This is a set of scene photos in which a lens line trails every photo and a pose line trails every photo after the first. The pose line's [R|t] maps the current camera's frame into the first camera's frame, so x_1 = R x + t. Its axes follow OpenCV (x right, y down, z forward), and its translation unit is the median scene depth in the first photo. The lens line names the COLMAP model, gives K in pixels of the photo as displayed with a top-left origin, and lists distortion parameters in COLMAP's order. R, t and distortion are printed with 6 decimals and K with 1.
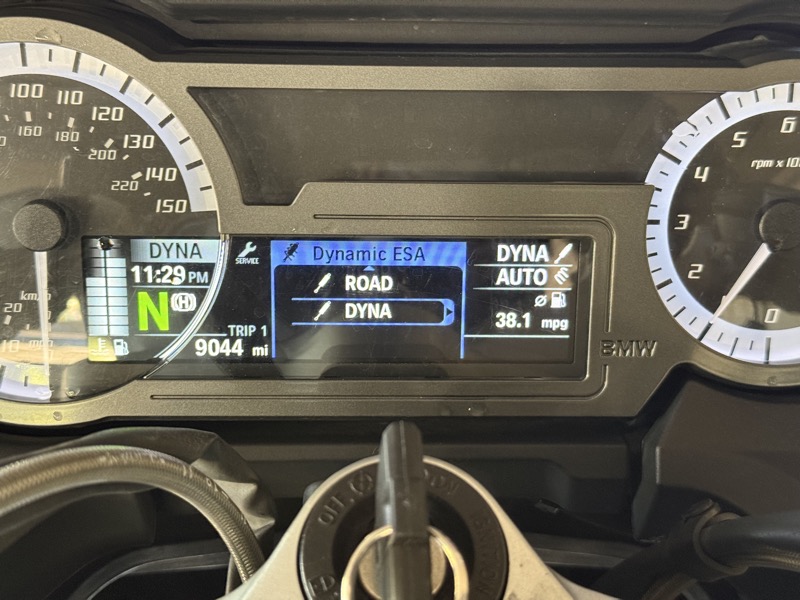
lens RADIAL K [[1123.0, 0, 400.0], [0, 1123.0, 300.0], [0, 0, 1]] dist [0.229986, -0.578168]
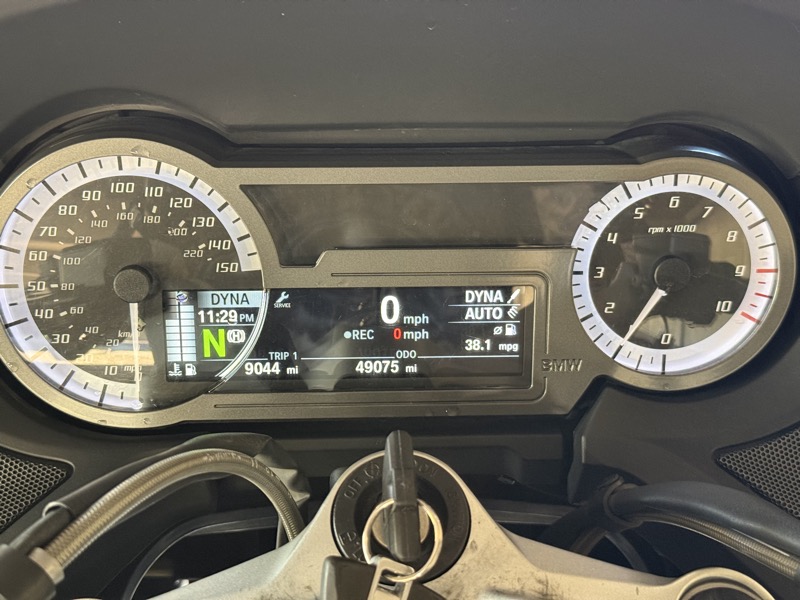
lens RADIAL K [[1123.0, 0, 400.0], [0, 1123.0, 300.0], [0, 0, 1]] dist [0.229986, -0.578168]
pose [[0.999832, -0.015416, 0.009906, -0.006584], [0.015113, 0.999437, 0.029961, -0.080628], [-0.010363, -0.029806, 0.999502, -0.366395]]
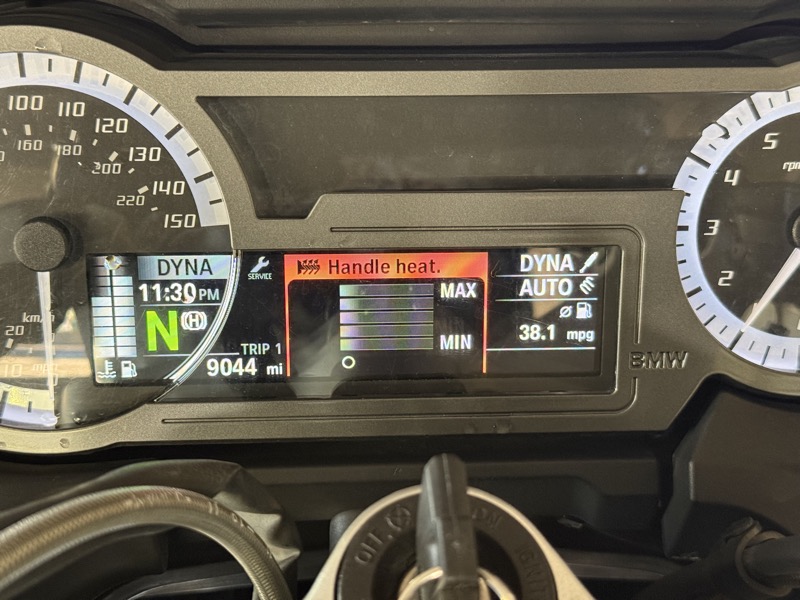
lens RADIAL K [[1123.0, 0, 400.0], [0, 1123.0, 300.0], [0, 0, 1]] dist [0.229986, -0.578168]
pose [[0.999587, -0.019213, 0.021370, -0.037877], [0.019000, 0.999768, 0.010159, -0.022304], [-0.021560, -0.009749, 0.999720, 0.041550]]
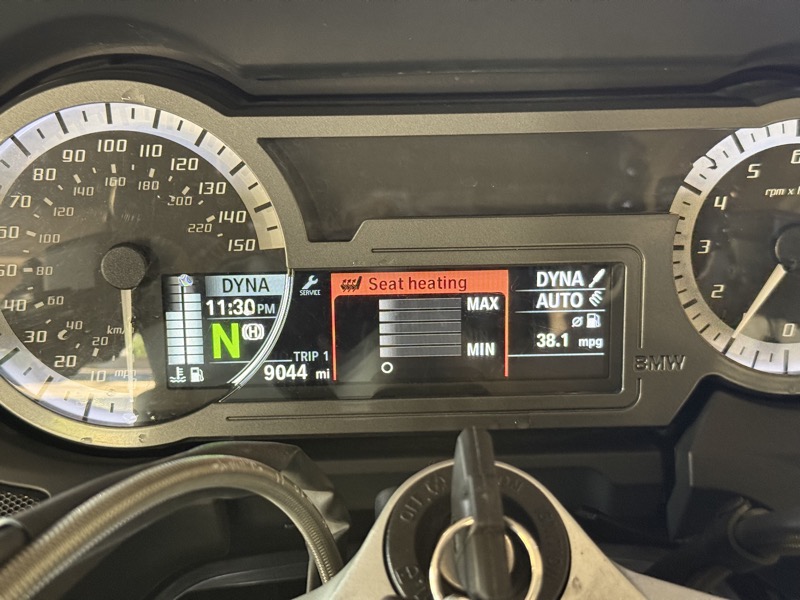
lens RADIAL K [[1123.0, 0, 400.0], [0, 1123.0, 300.0], [0, 0, 1]] dist [0.229986, -0.578168]
pose [[0.999616, -0.027453, 0.003760, -0.052423], [0.027559, 0.999112, -0.031876, 0.010076], [-0.002881, 0.031967, 0.999485, -0.100083]]
